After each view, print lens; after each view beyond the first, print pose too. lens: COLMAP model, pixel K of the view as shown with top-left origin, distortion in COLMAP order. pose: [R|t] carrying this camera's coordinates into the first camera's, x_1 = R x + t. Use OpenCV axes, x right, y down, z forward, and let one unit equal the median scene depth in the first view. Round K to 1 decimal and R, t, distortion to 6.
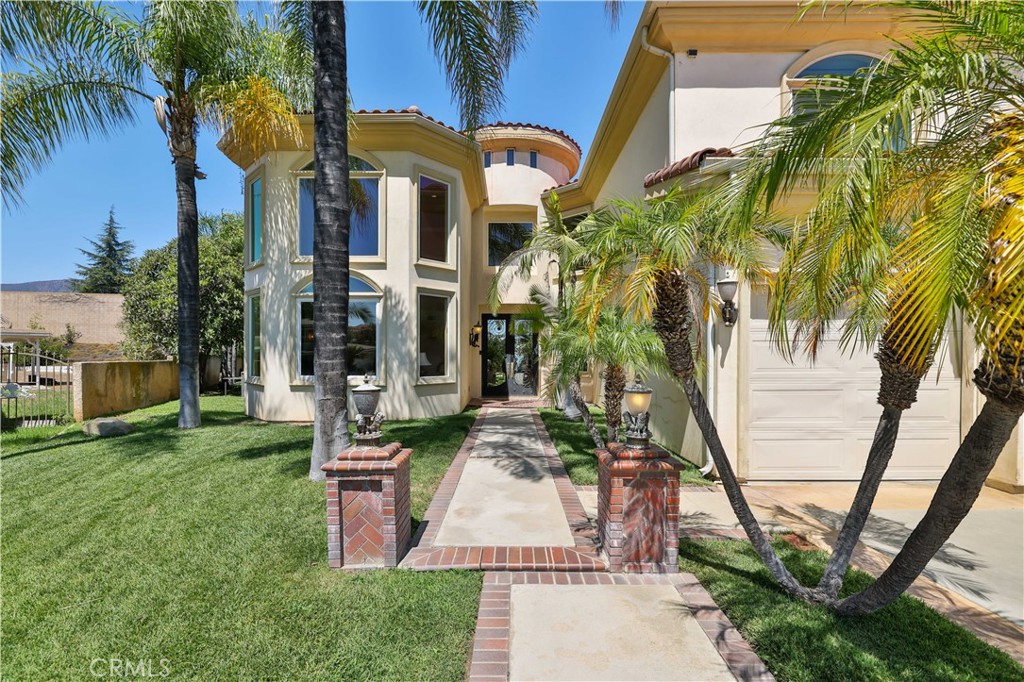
lens RADIAL K [[465.4, 0, 518.2], [0, 465.4, 356.3], [0, 0, 1]] dist [0.000864, -0.000401]
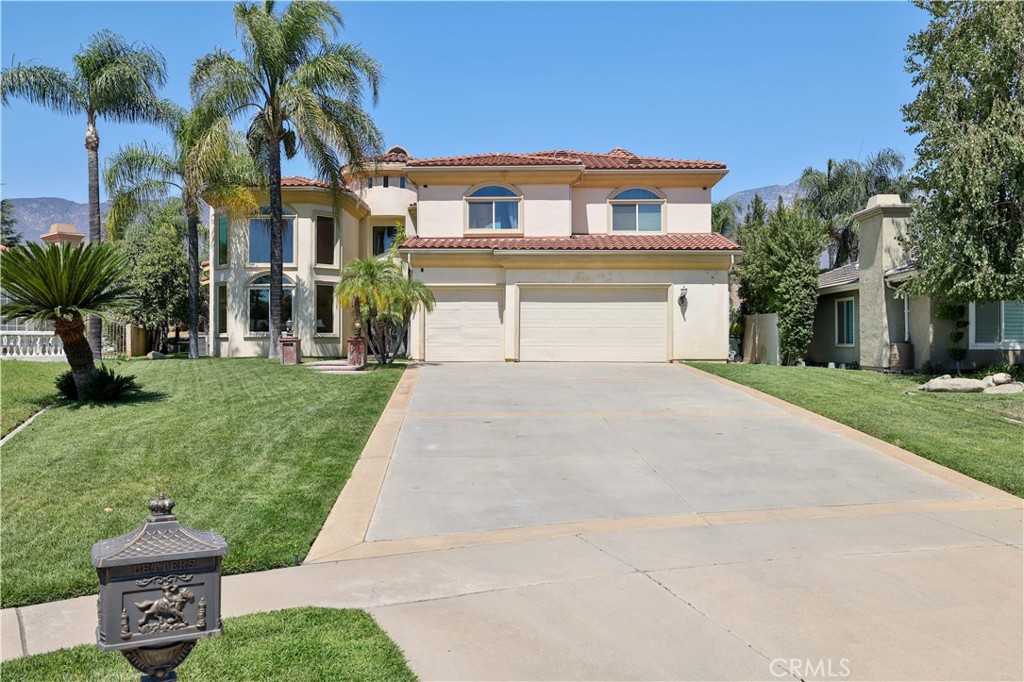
lens RADIAL K [[752.4, 0, 474.2], [0, 752.4, 341.5], [0, 0, 1]] dist [0.010176, 0.002223]
pose [[0.998210, -0.001580, -0.059787, 0.498701], [0.001499, 0.999998, -0.001411, 0.076215], [0.059789, 0.001319, 0.998210, -1.623032]]
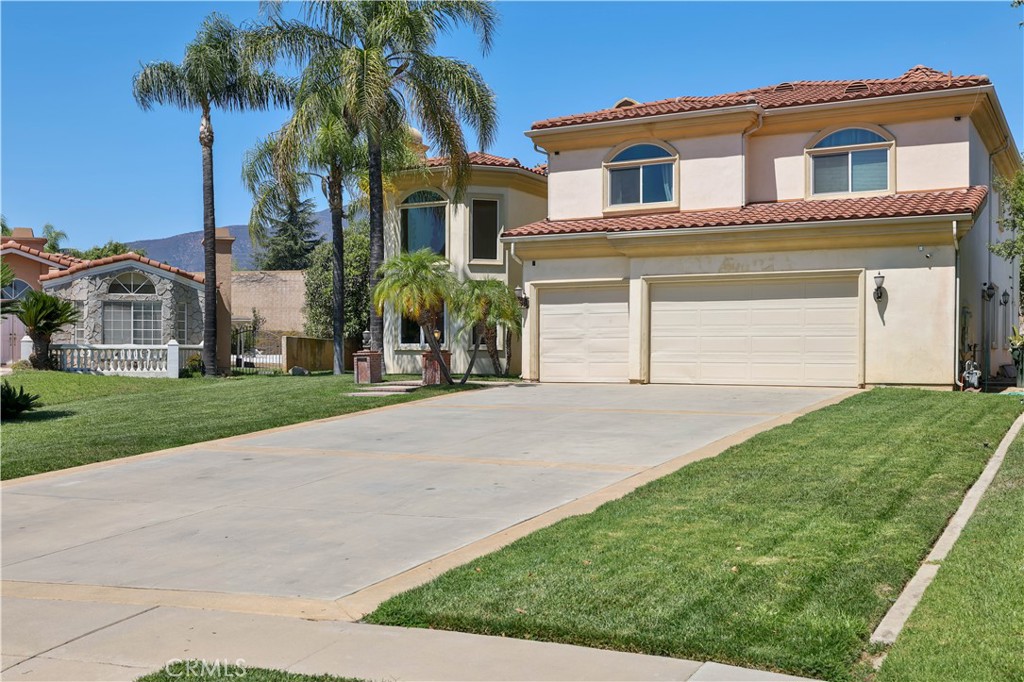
lens RADIAL K [[983.9, 0, 508.2], [0, 983.9, 347.6], [0, 0, 1]] dist [0.018480, 0.000000]
pose [[0.878574, -0.004799, -0.477582, 1.190586], [0.001015, 0.999966, -0.008180, 0.072471], [0.477605, 0.006701, 0.878549, -1.420802]]
